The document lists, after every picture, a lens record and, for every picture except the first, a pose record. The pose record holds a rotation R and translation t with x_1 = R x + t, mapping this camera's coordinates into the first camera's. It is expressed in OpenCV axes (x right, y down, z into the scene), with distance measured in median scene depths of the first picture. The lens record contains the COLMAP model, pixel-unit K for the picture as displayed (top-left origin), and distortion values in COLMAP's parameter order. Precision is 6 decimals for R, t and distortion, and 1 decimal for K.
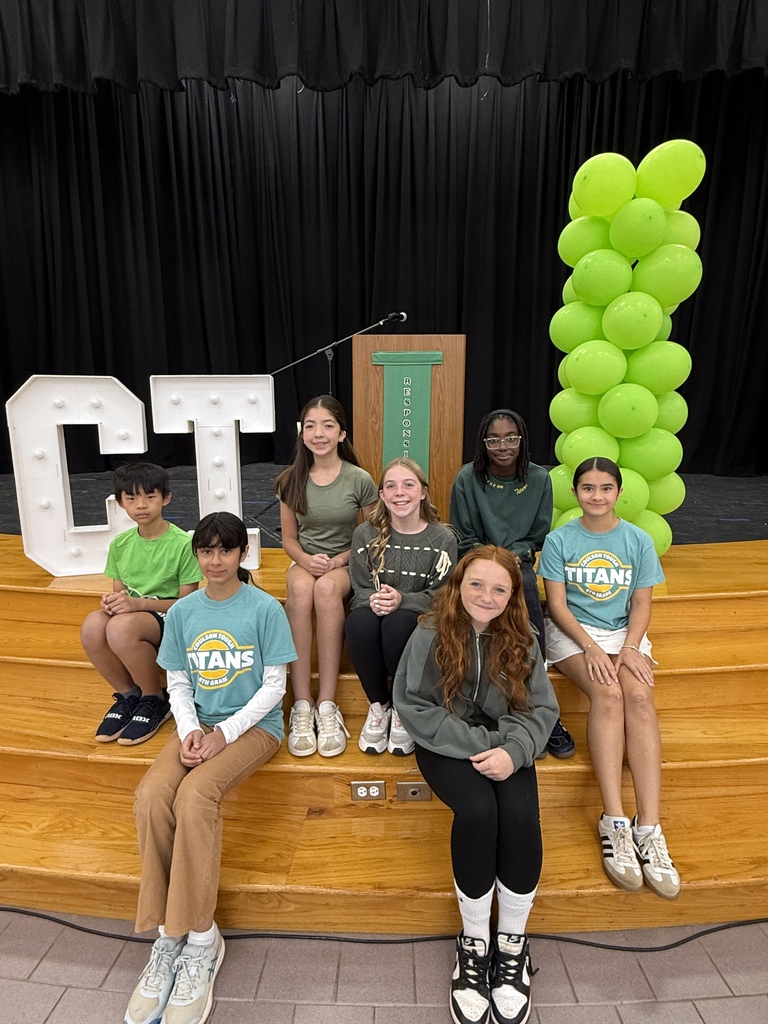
lens RADIAL K [[563.6, 0, 384.0], [0, 563.6, 512.0], [0, 0, 1]] dist [-0.015017, 0.015927]
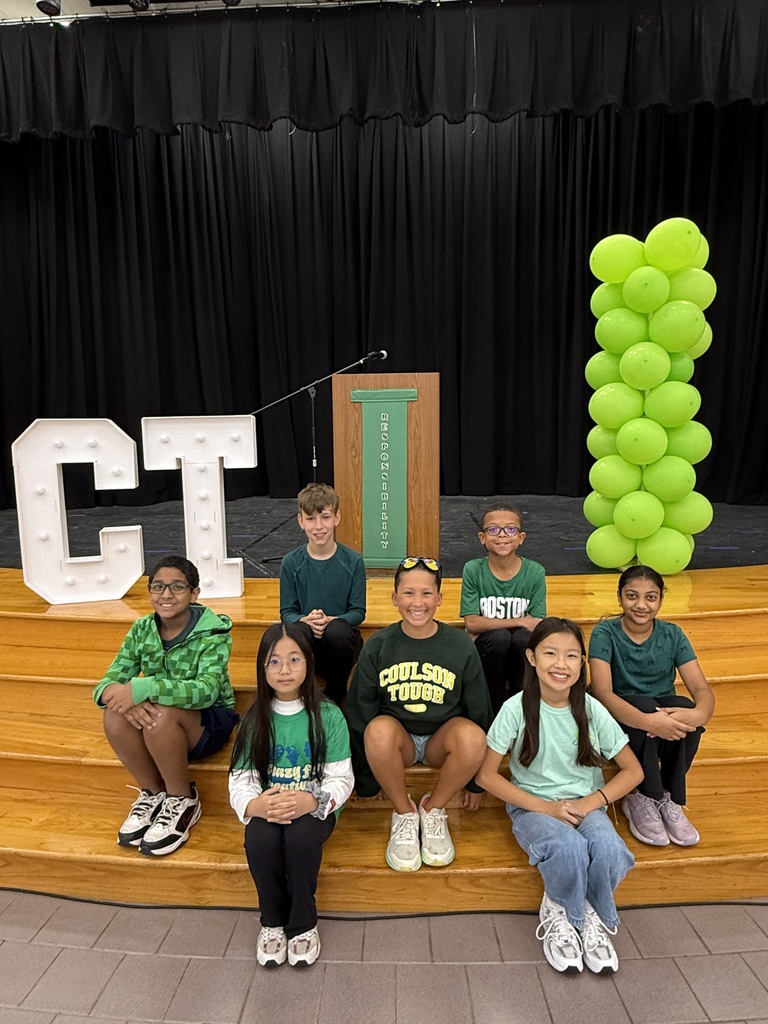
lens RADIAL K [[631.5, 0, 384.0], [0, 631.5, 512.0], [0, 0, 1]] dist [-0.019605, 0.030037]
pose [[0.999606, -0.011265, -0.025701, 0.076749], [0.009680, 0.998093, -0.060960, 0.017882], [0.026338, 0.060687, 0.997809, -0.181746]]
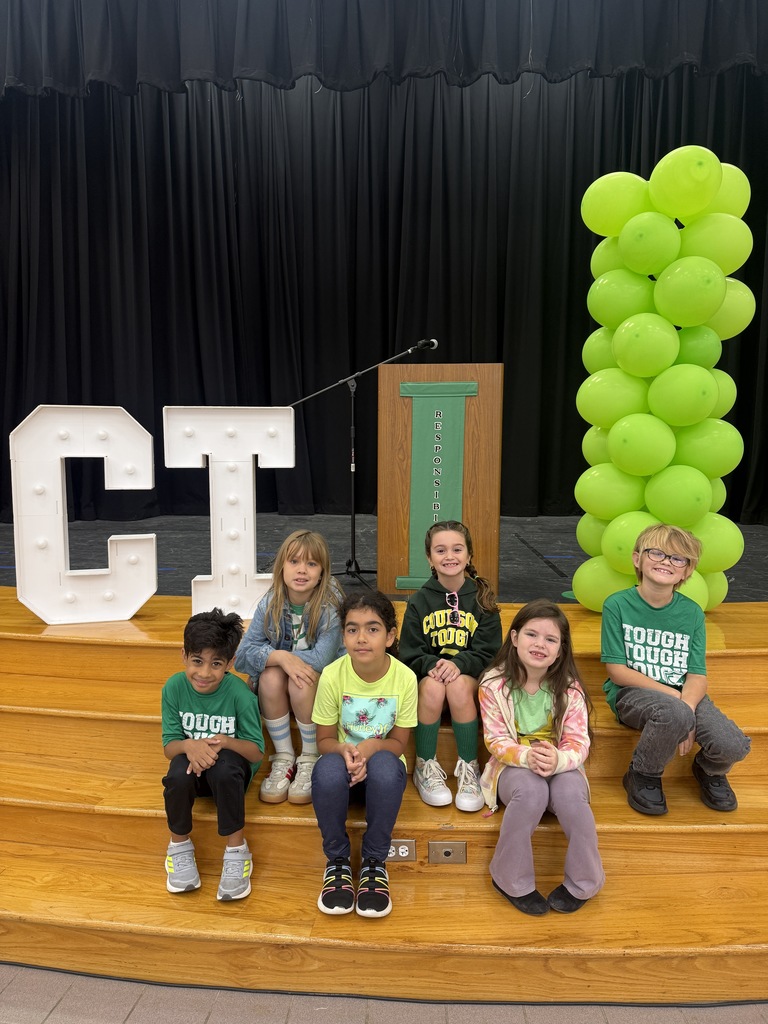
lens RADIAL K [[724.6, 0, 384.1], [0, 724.6, 518.9], [0, 0, 1]] dist [0.049414, -0.042373]
pose [[0.999516, 0.005831, -0.030564, -0.010663], [-0.008587, 0.995830, -0.090820, 0.045972], [0.029907, 0.091038, 0.995398, -0.161756]]
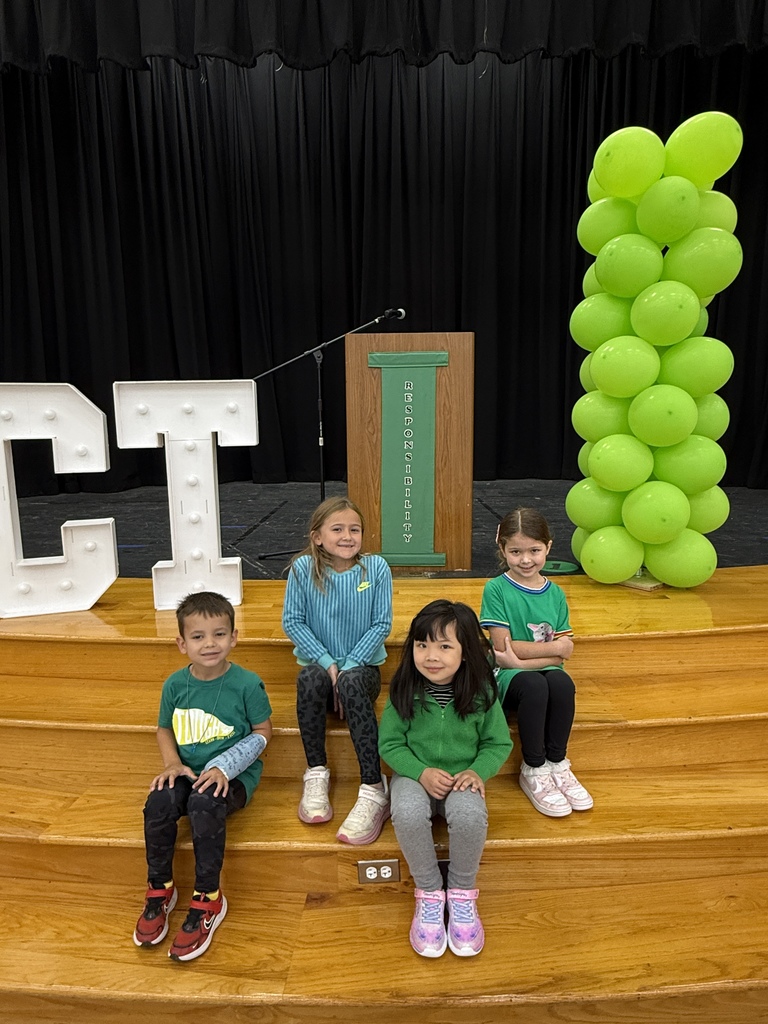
lens RADIAL K [[630.5, 0, 382.1], [0, 630.5, 512.4], [0, 0, 1]] dist [-0.020126, 0.020815]
pose [[0.999756, -0.015552, 0.015703, -0.020128], [0.016107, 0.999226, -0.035877, -0.001442], [-0.015133, 0.036121, 0.999233, 0.034926]]
